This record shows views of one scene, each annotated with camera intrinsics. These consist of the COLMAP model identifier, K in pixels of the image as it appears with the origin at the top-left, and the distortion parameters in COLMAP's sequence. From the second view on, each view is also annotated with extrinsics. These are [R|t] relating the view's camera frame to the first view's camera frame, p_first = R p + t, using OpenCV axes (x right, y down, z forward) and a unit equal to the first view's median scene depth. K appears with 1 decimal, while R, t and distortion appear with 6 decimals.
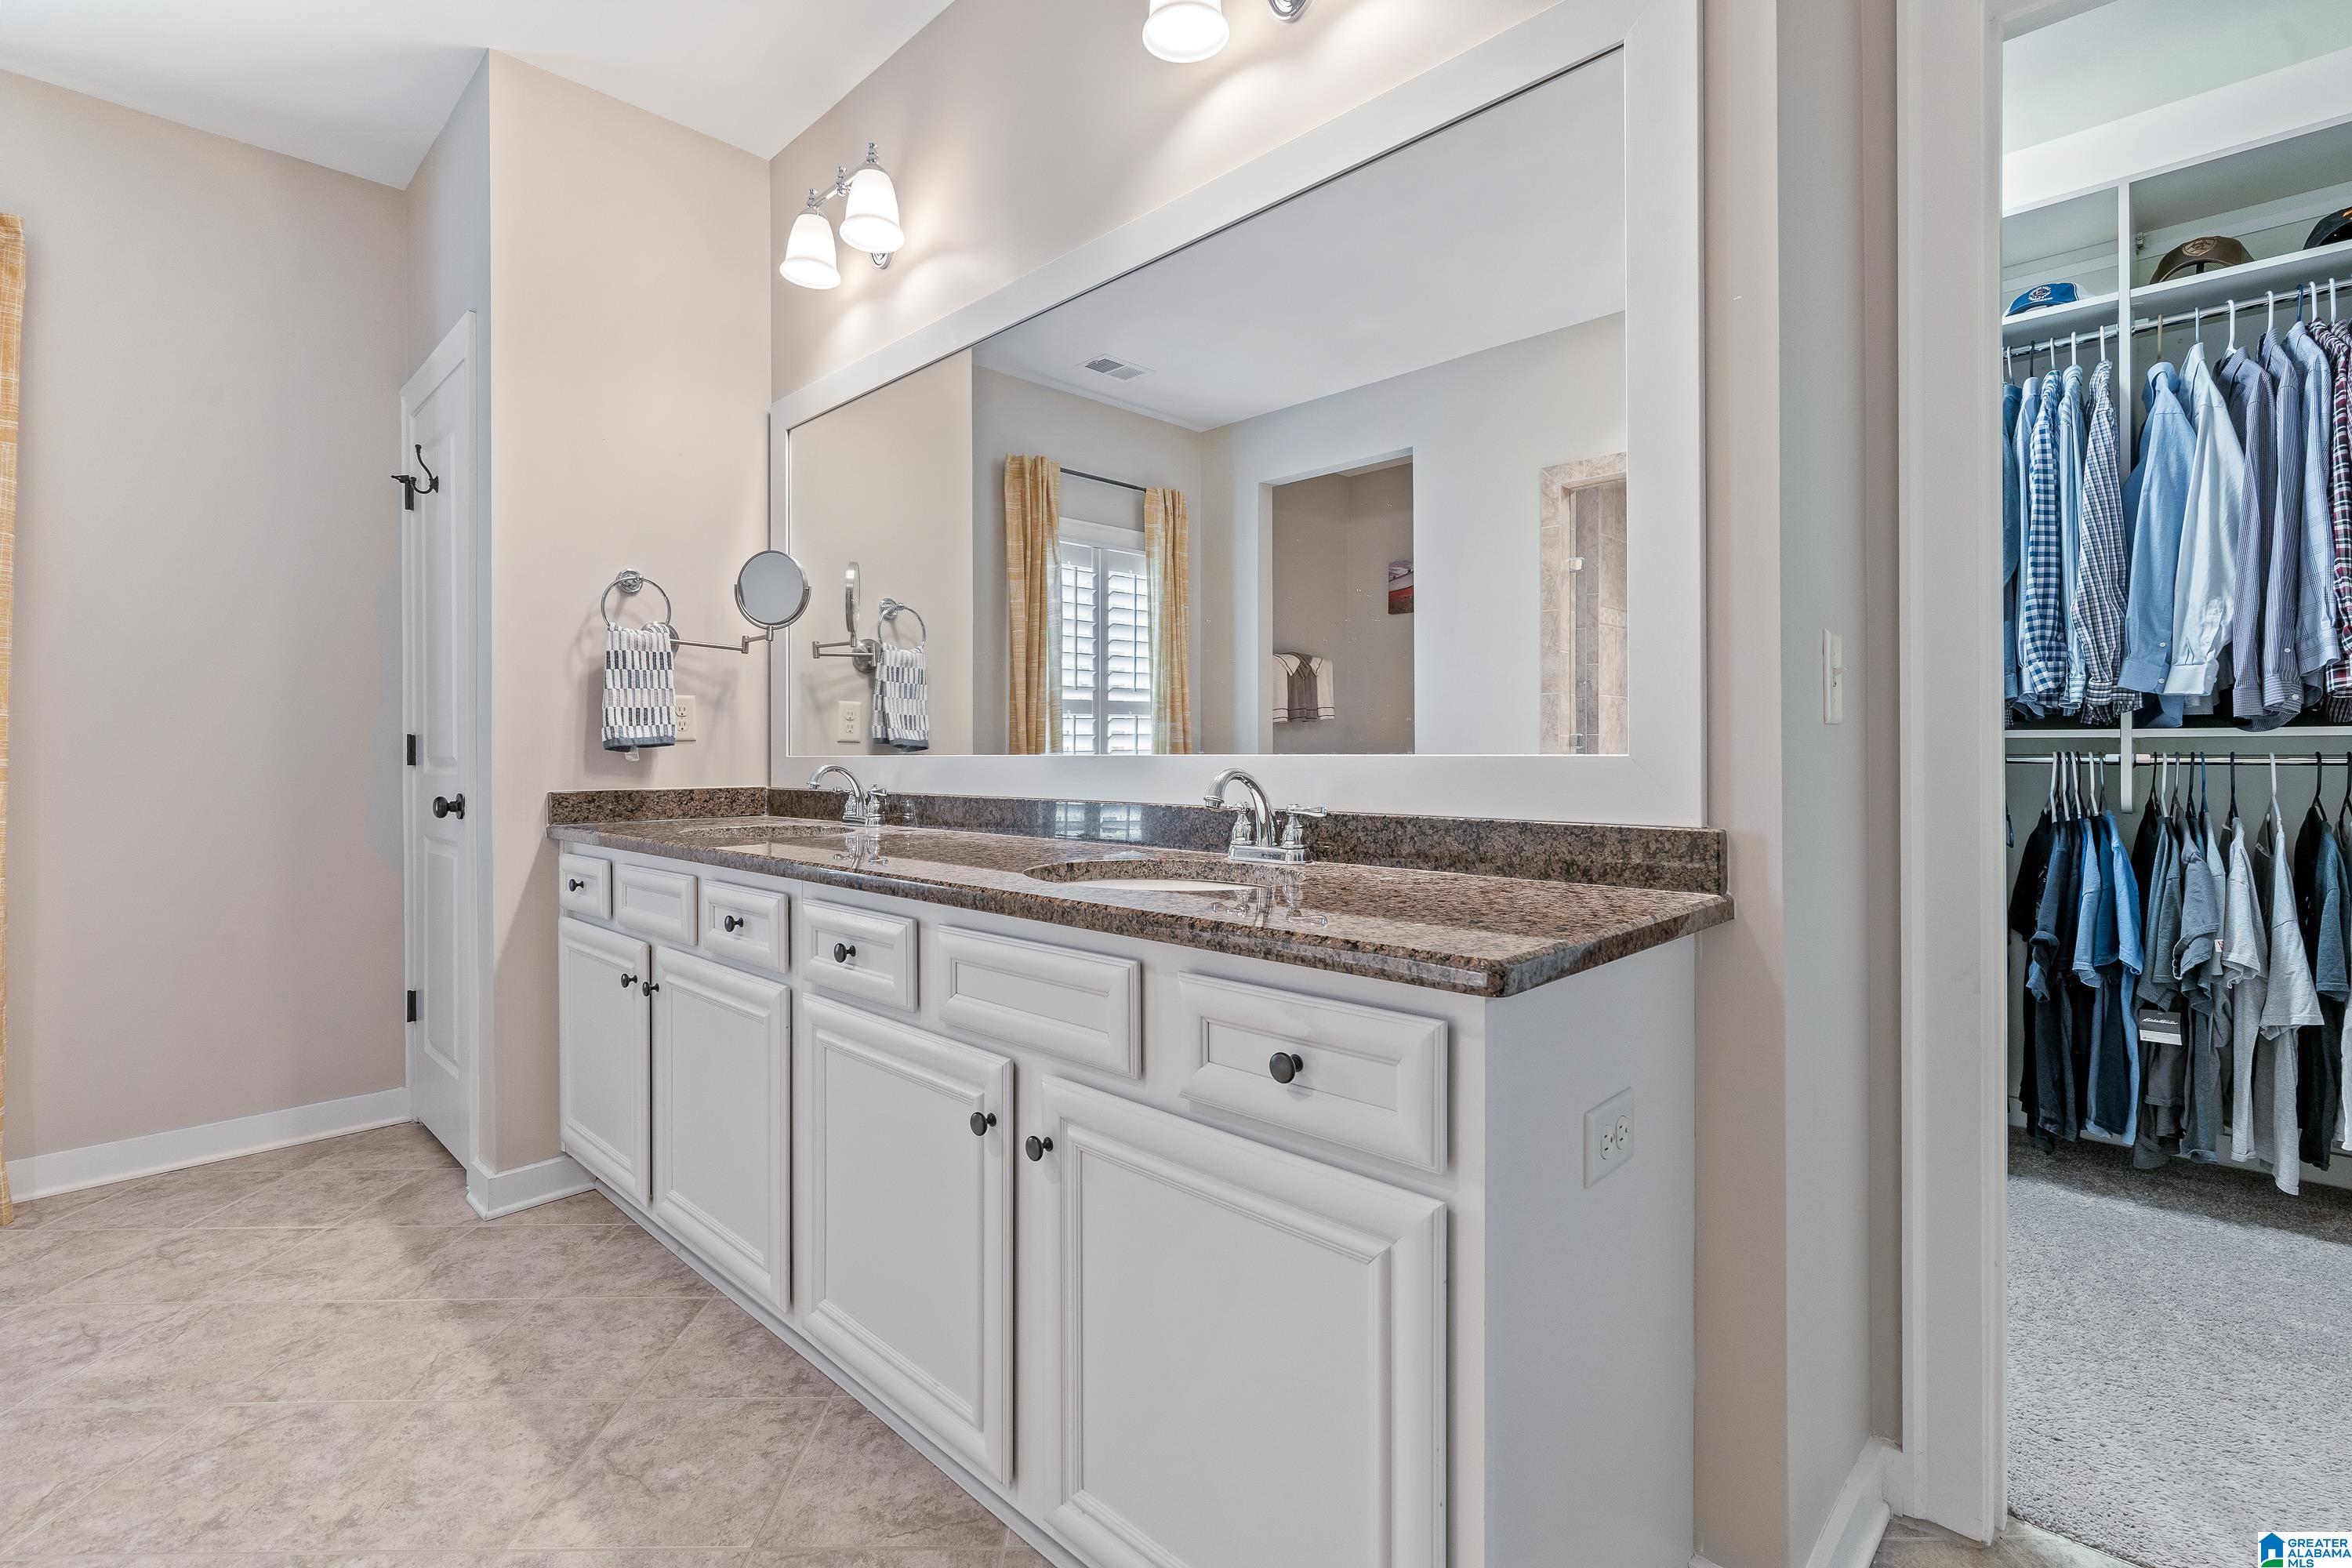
lens RADIAL K [[1074.7, 0, 1173.7], [0, 1074.7, 780.7], [0, 0, 1]] dist [-0.004701, 0.001319]
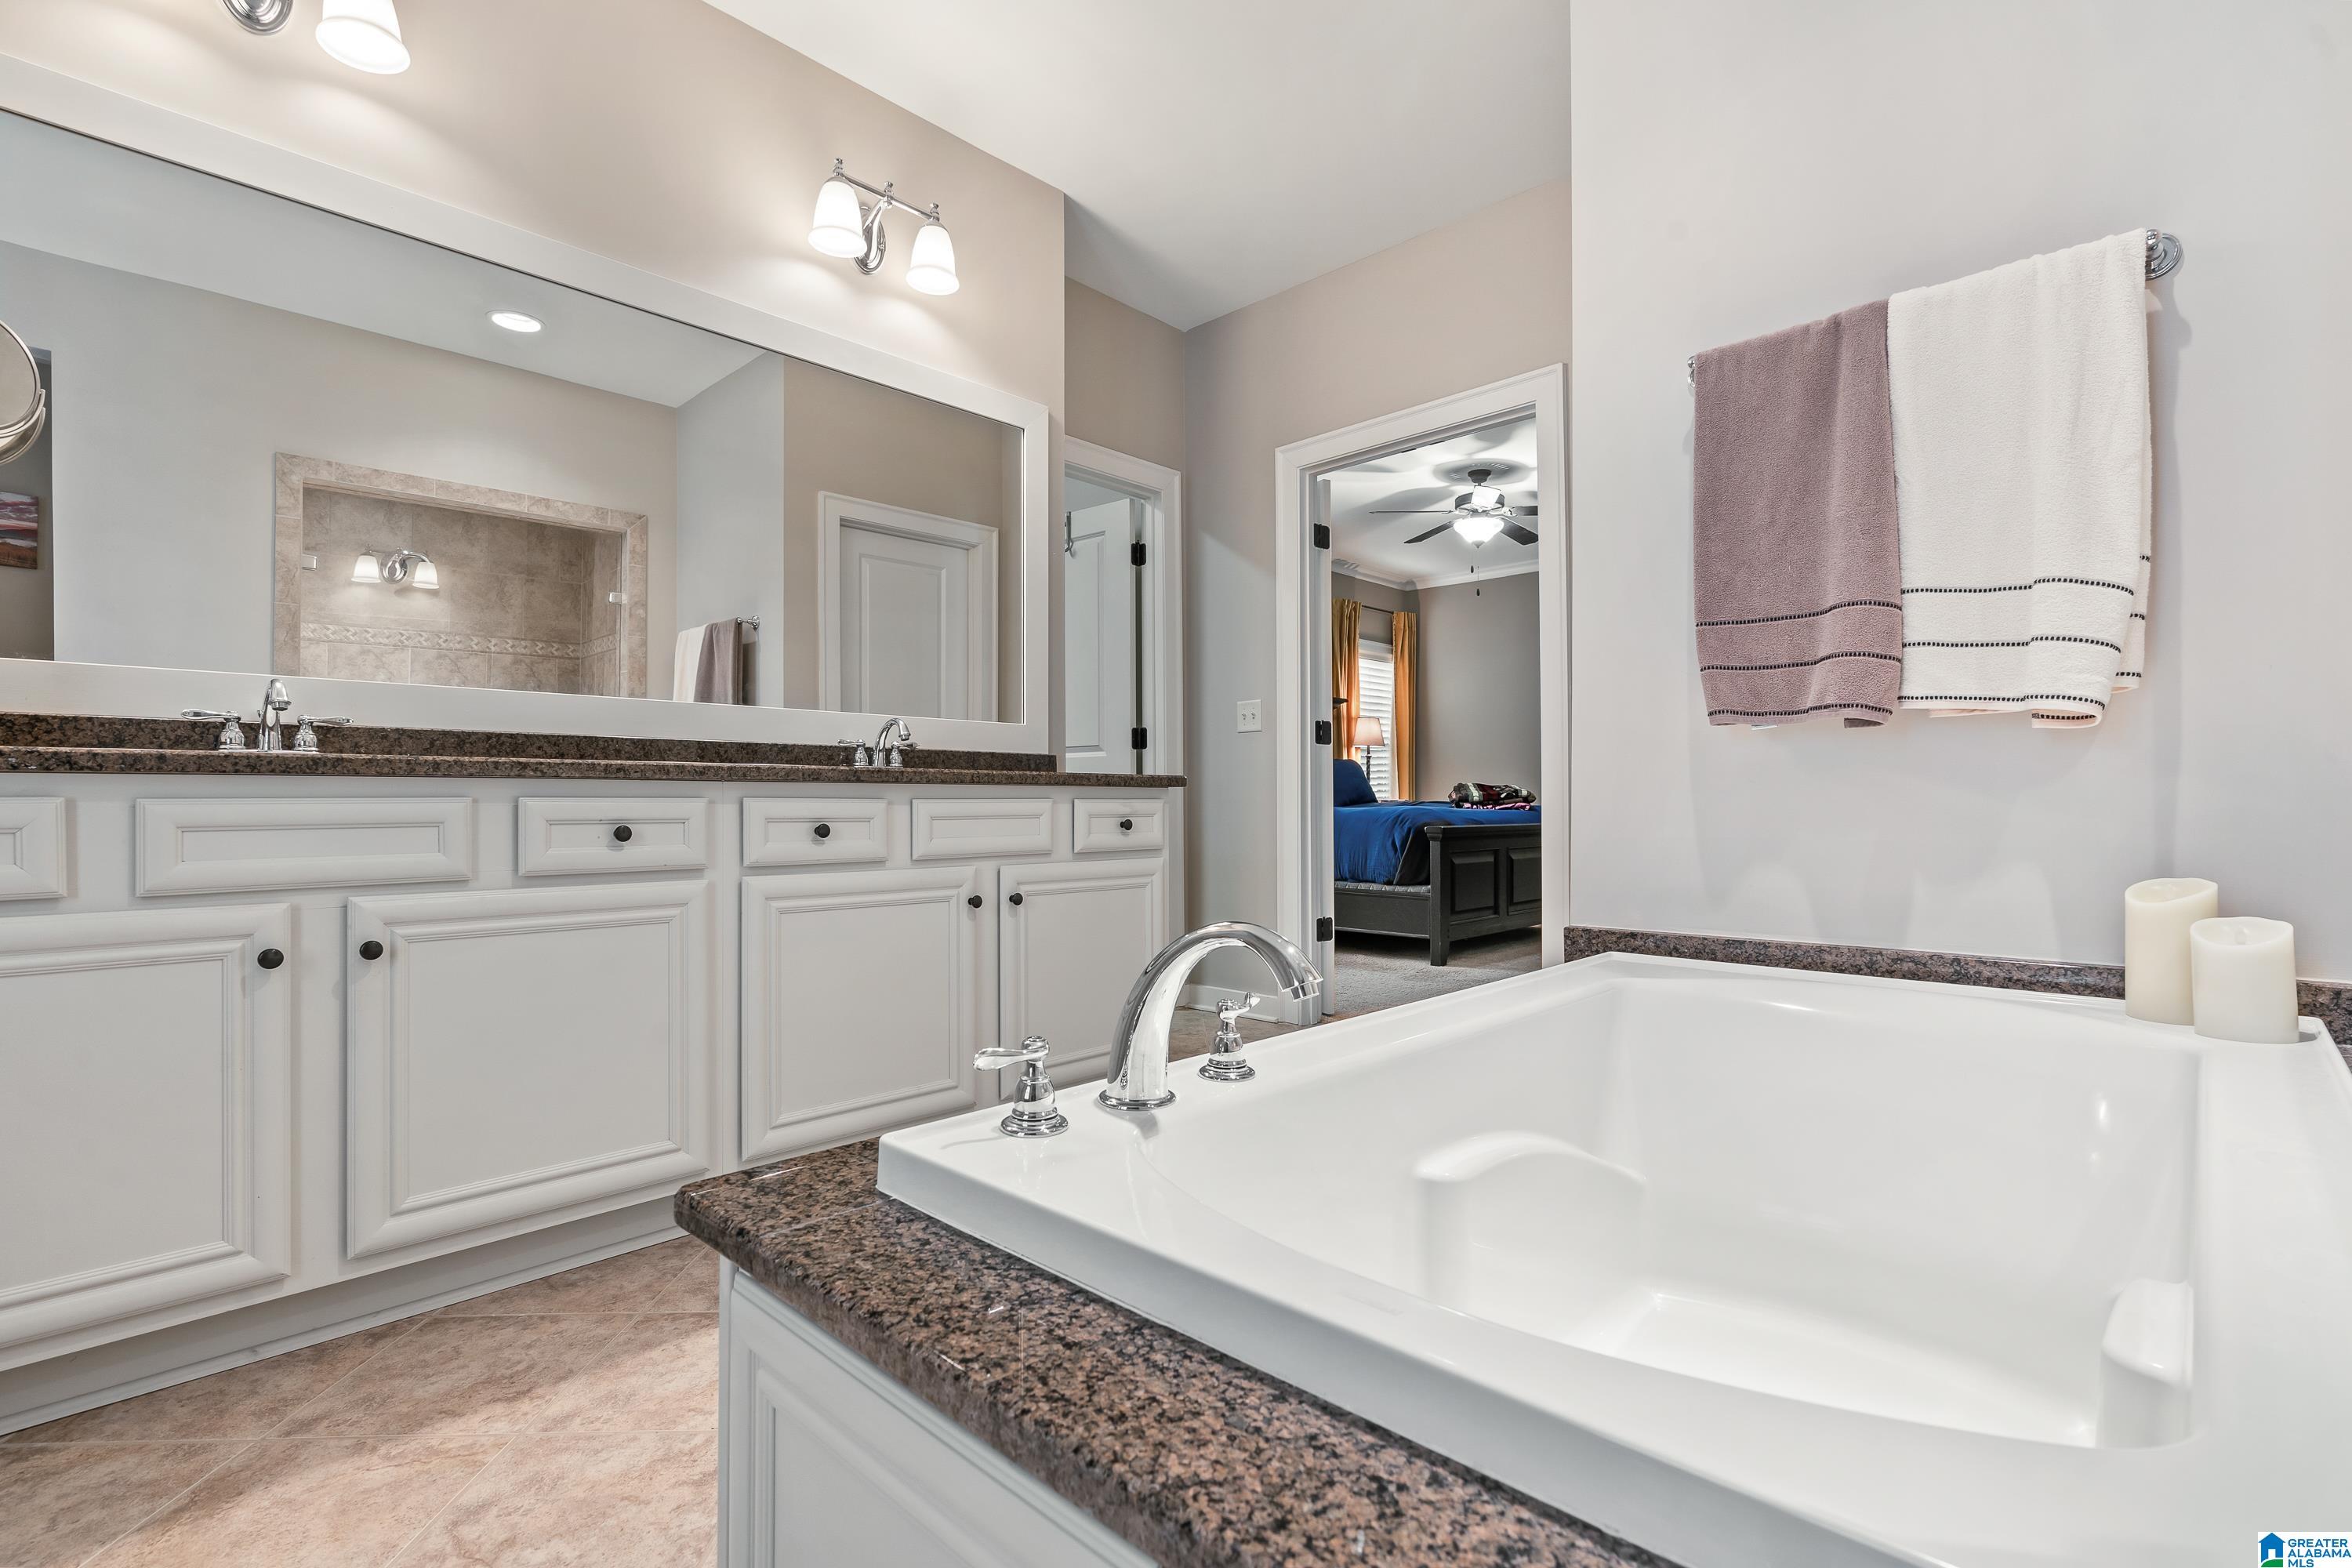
lens RADIAL K [[1074.7, 0, 1164.7], [0, 1074.7, 798.0], [0, 0, 1]] dist [-0.004701, 0.001319]
pose [[-0.001298, 0.008304, 0.999965, -1.470462], [0.028685, 0.999554, -0.008264, 0.123439], [-0.999588, 0.028673, -0.001536, 0.497203]]
